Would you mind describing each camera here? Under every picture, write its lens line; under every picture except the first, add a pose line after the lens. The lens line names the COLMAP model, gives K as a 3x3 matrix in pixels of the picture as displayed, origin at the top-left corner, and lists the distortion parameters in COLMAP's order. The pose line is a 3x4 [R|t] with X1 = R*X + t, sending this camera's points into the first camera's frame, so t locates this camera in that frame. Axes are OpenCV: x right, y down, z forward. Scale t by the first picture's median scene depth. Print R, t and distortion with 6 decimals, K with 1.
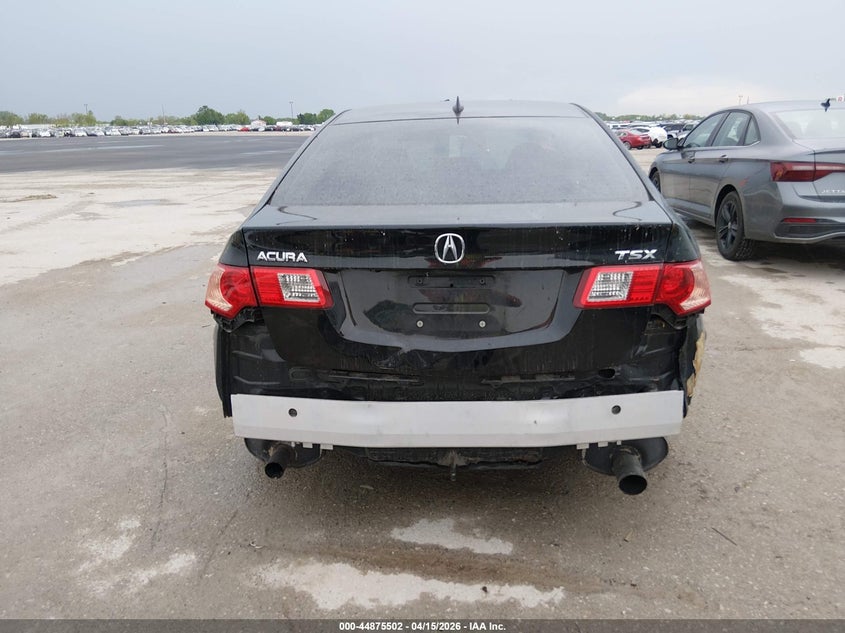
lens RADIAL K [[632.2, 0, 415.7], [0, 632.2, 316.7], [0, 0, 1]] dist [0.027756, -0.034608]
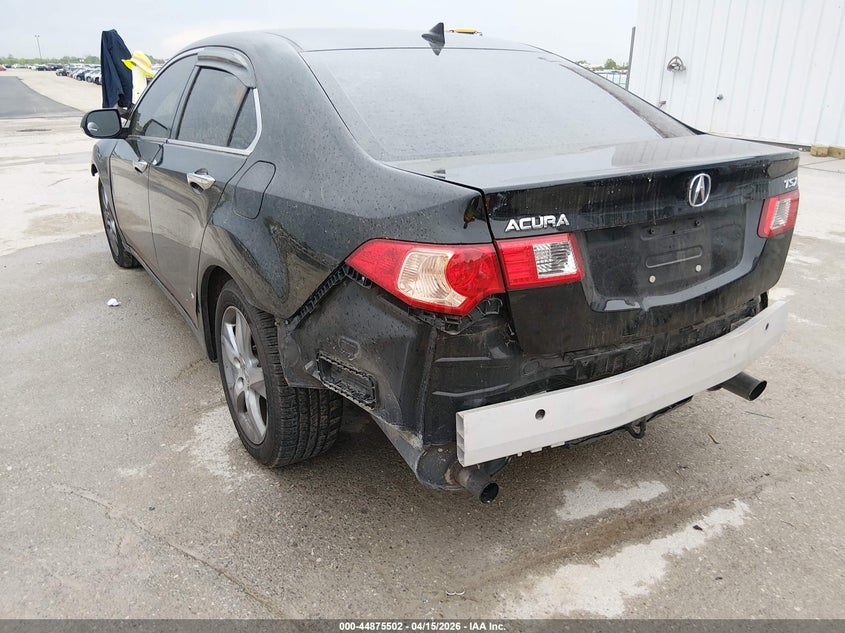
lens RADIAL K [[632.2, 0, 417.2], [0, 632.2, 323.5], [0, 0, 1]] dist [0.027756, -0.034608]
pose [[0.807596, -0.203670, 0.553451, -0.732459], [0.159507, 0.978929, 0.127493, -0.089654], [-0.567756, -0.014684, 0.823066, 0.413582]]
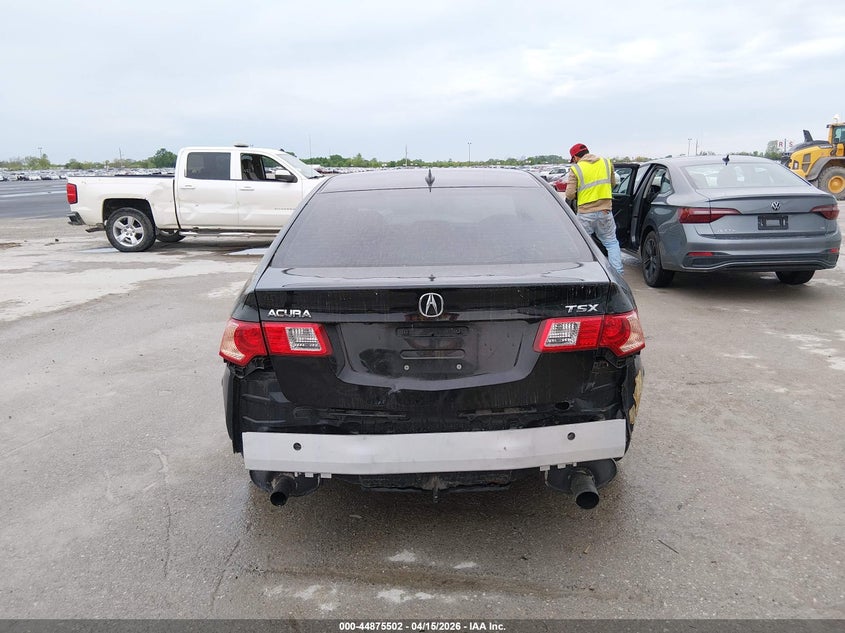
lens RADIAL K [[632.2, 0, 422.7], [0, 632.2, 310.4], [0, 0, 1]] dist [0.027756, -0.034608]
pose [[0.997606, -0.013194, 0.067880, -0.040177], [0.018231, 0.997082, -0.074124, -0.007012], [-0.066704, 0.075184, 0.994936, -0.181539]]
